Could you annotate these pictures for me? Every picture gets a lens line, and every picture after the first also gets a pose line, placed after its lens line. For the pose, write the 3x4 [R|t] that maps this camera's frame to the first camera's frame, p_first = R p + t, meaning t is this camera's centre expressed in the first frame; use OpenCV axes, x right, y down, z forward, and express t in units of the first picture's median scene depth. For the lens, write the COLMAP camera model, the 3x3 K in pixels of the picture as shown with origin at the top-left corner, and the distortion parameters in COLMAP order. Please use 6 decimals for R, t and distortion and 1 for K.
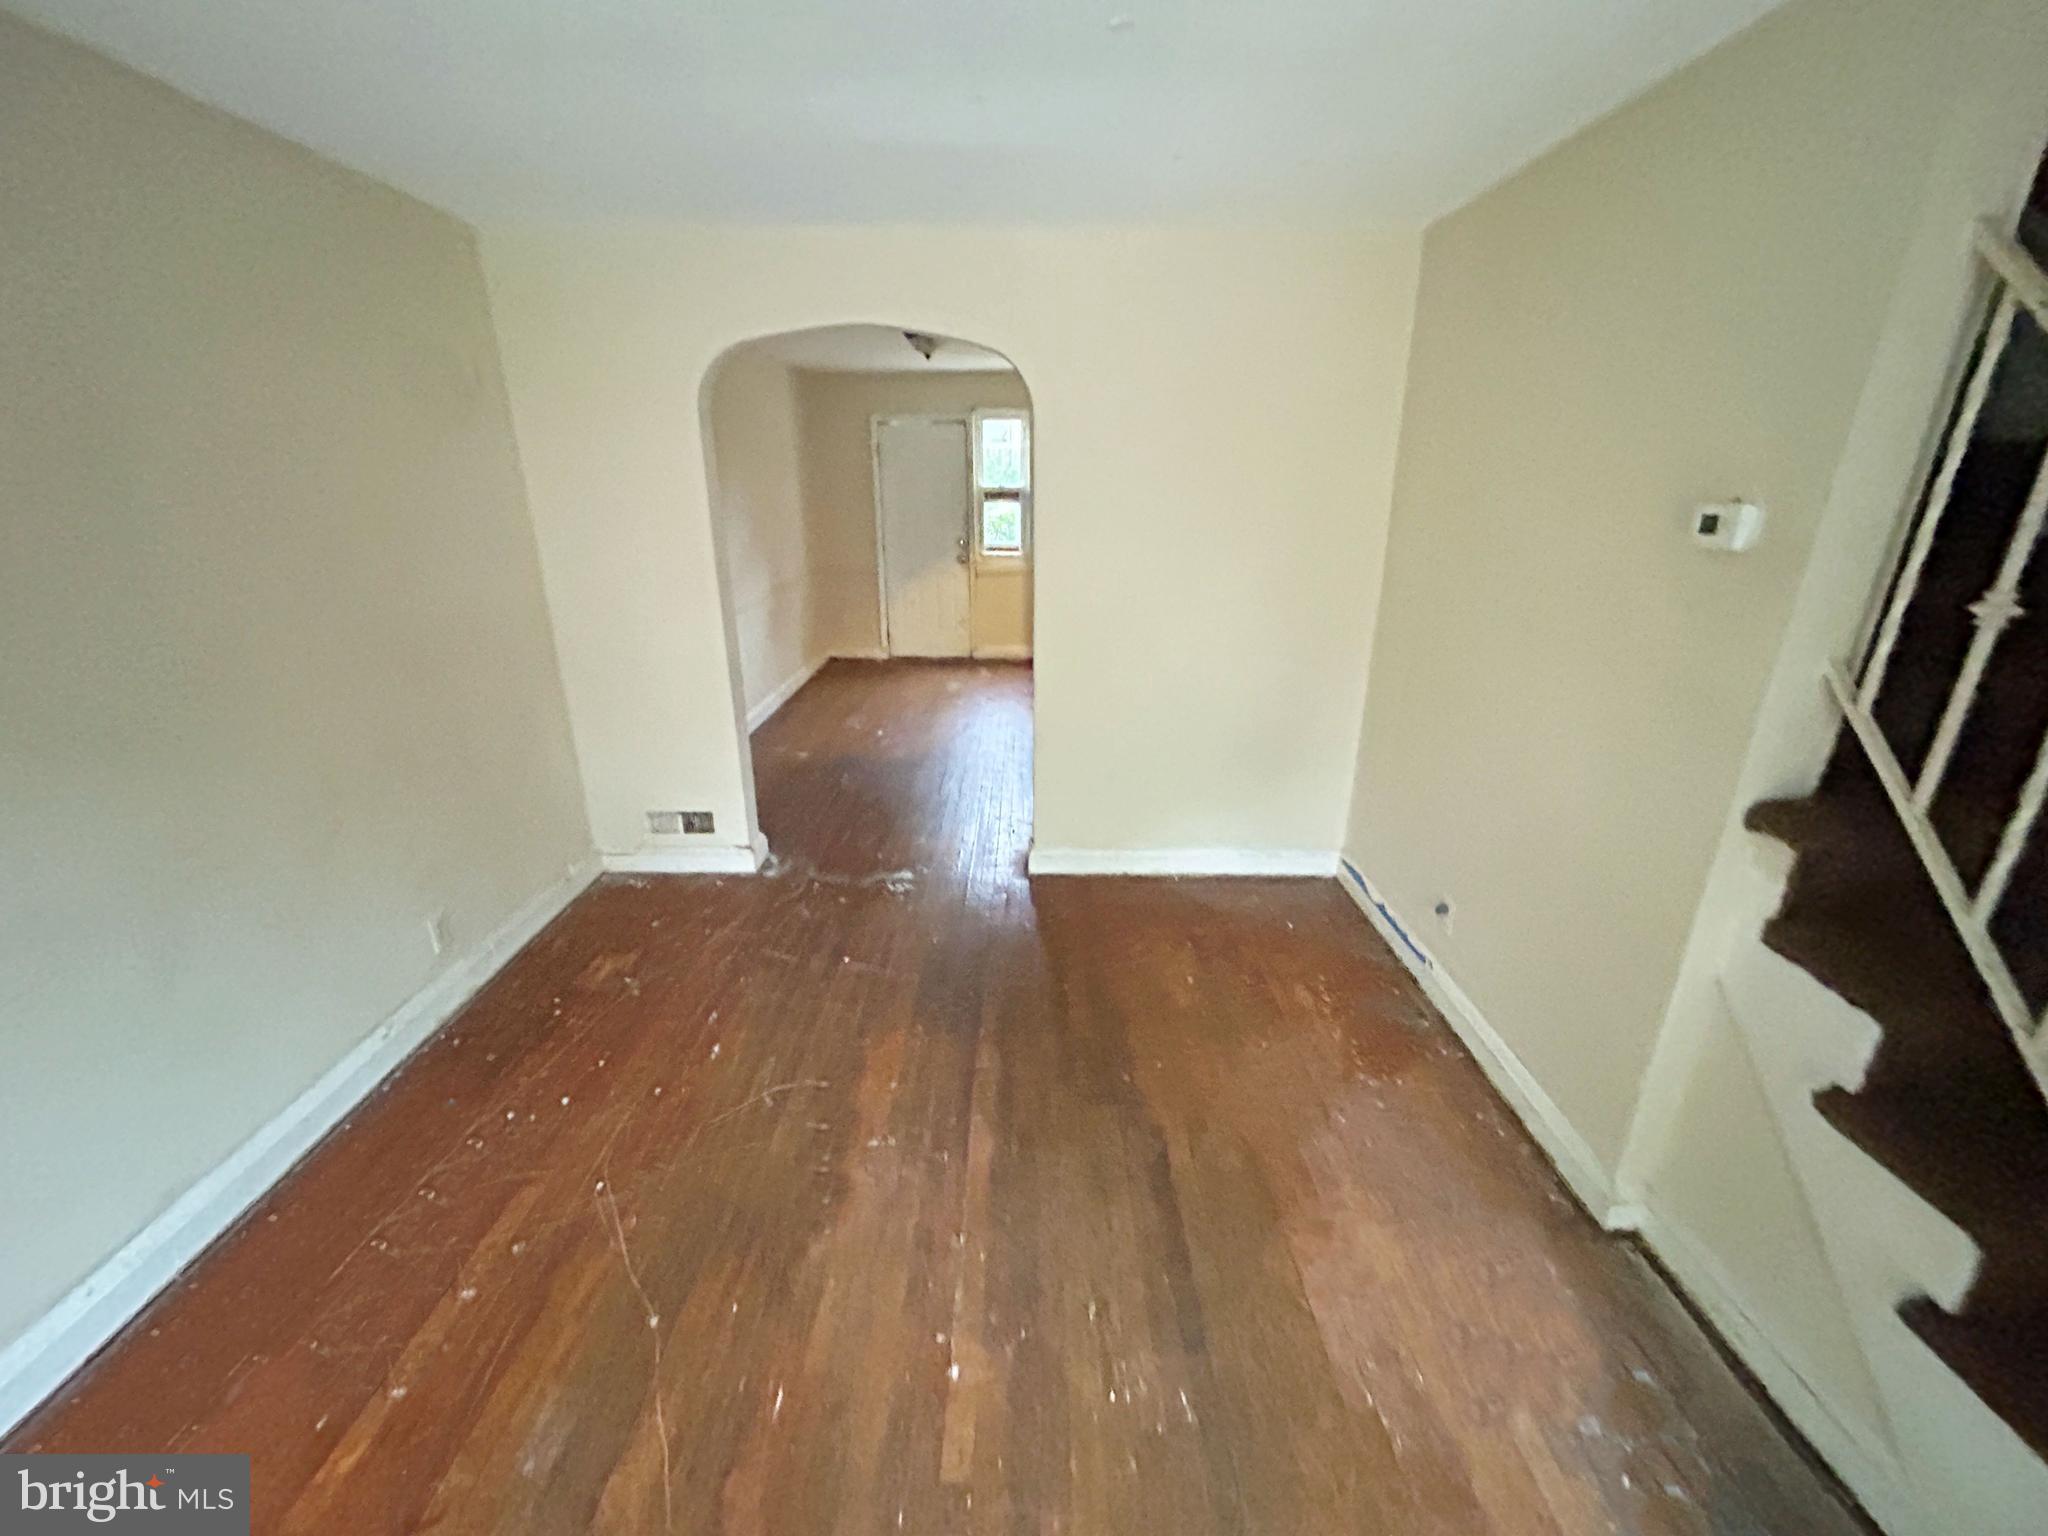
lens RADIAL K [[830.0, 0, 1020.7], [0, 830.0, 768.2], [0, 0, 1]] dist [-0.000634, -0.000313]
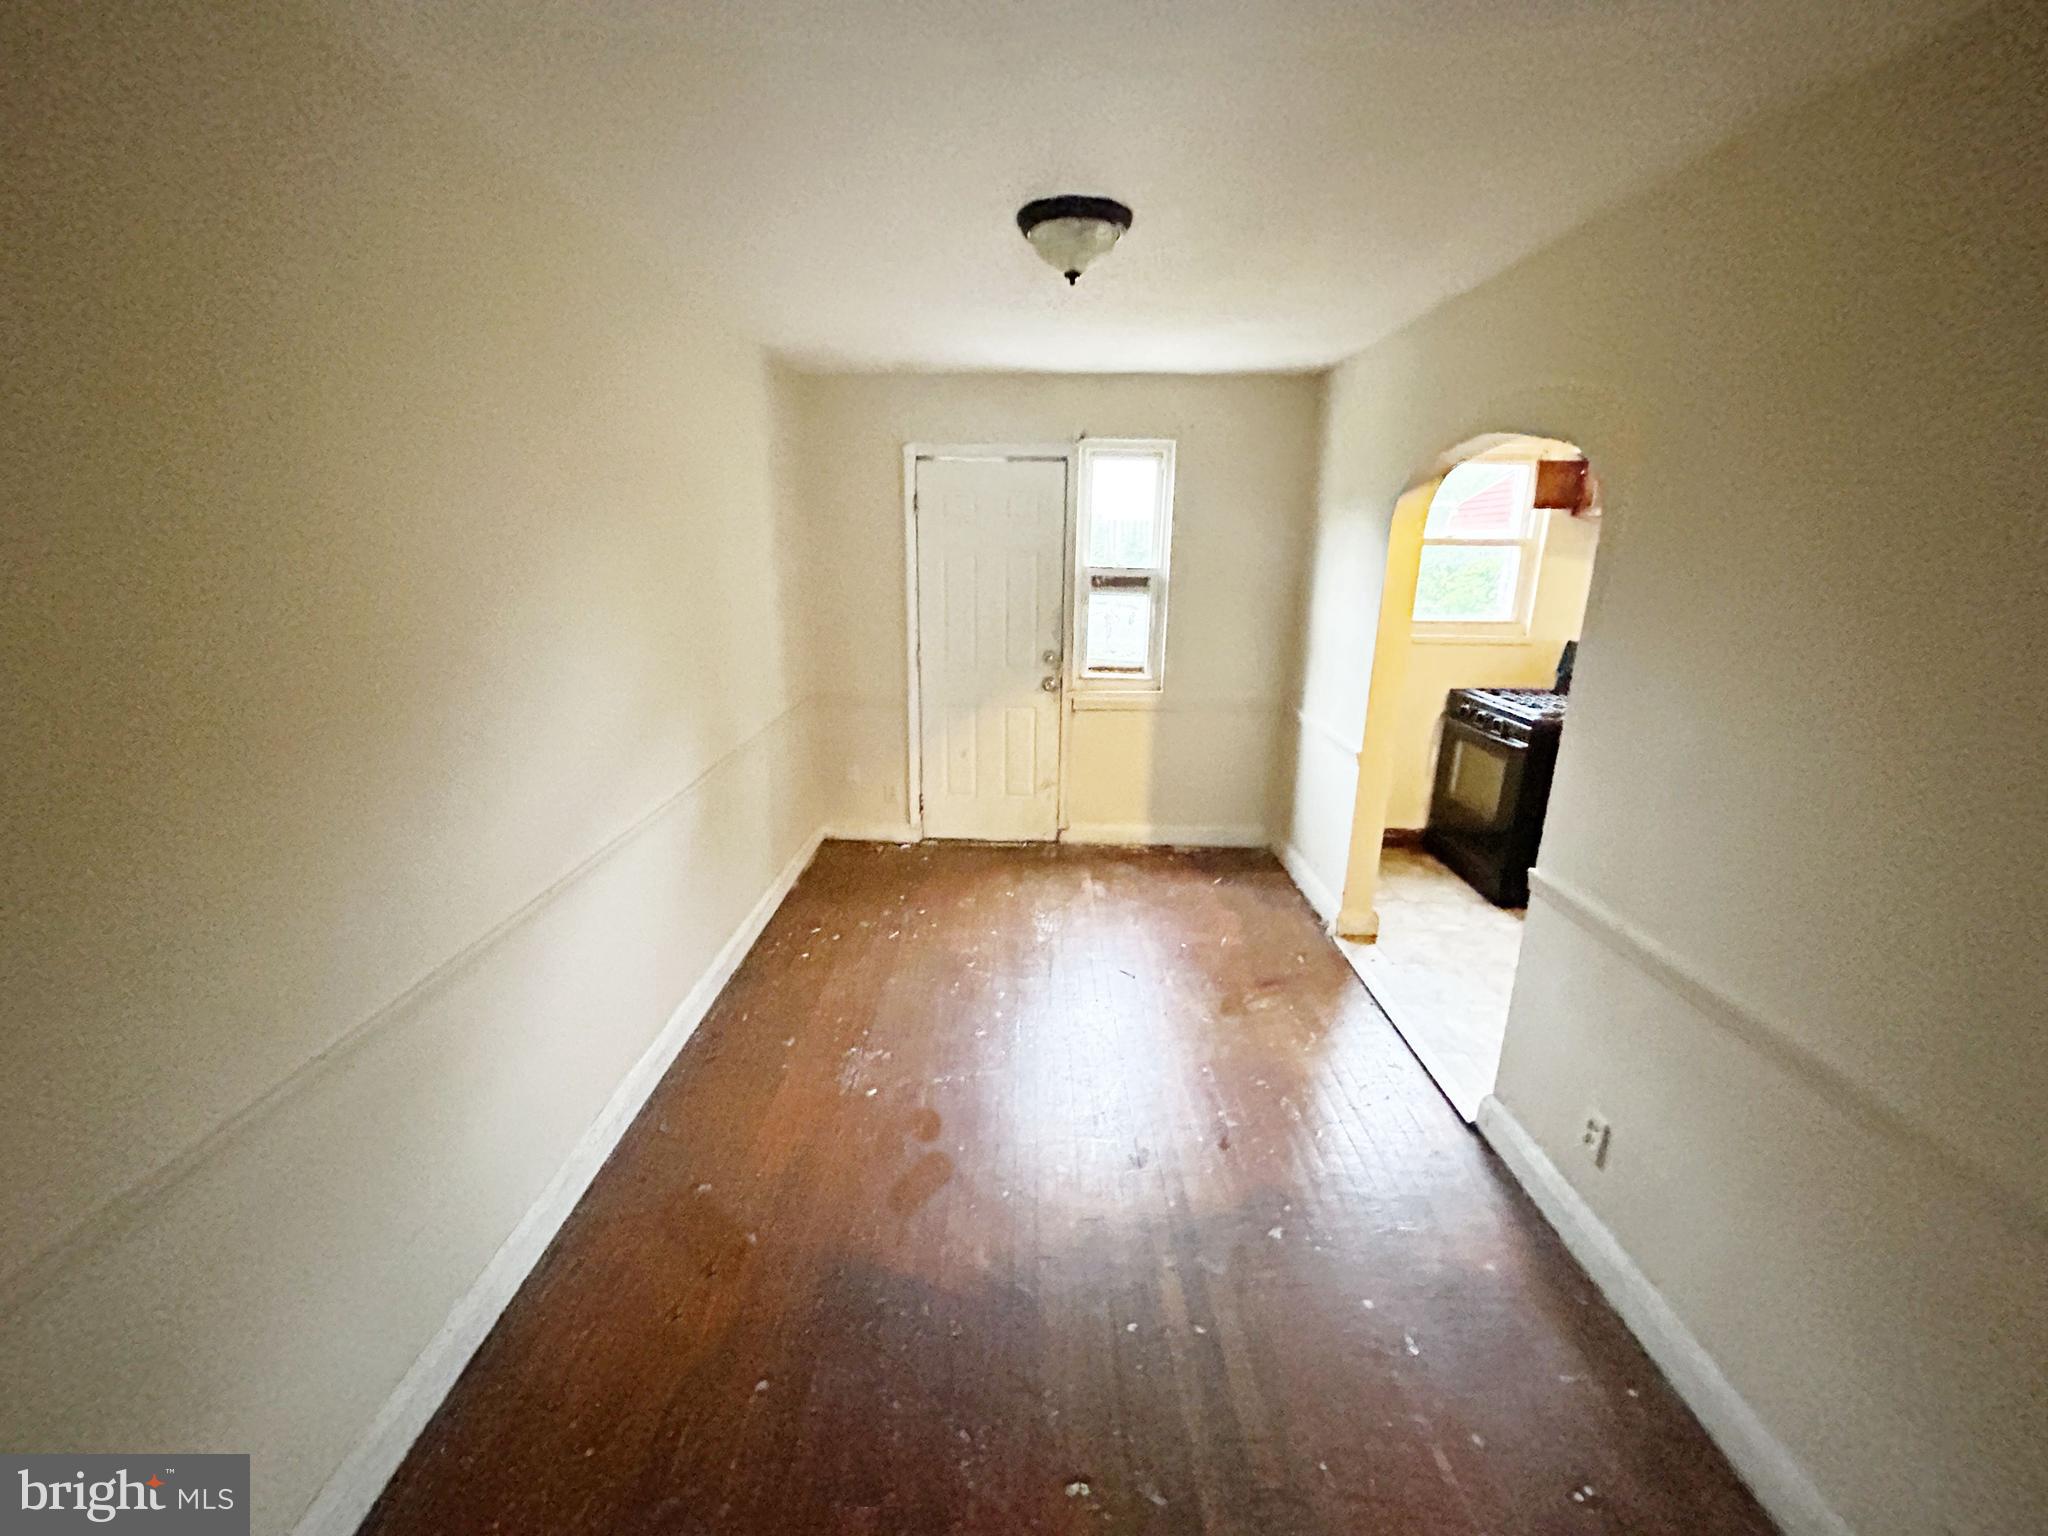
lens RADIAL K [[830.0, 0, 1025.2], [0, 830.0, 767.3], [0, 0, 1]] dist [-0.000634, -0.000313]
pose [[0.999912, 0.010252, 0.008387, -0.092748], [-0.009620, 0.997341, -0.072241, -0.149719], [-0.009105, 0.072154, 0.997352, 0.409956]]
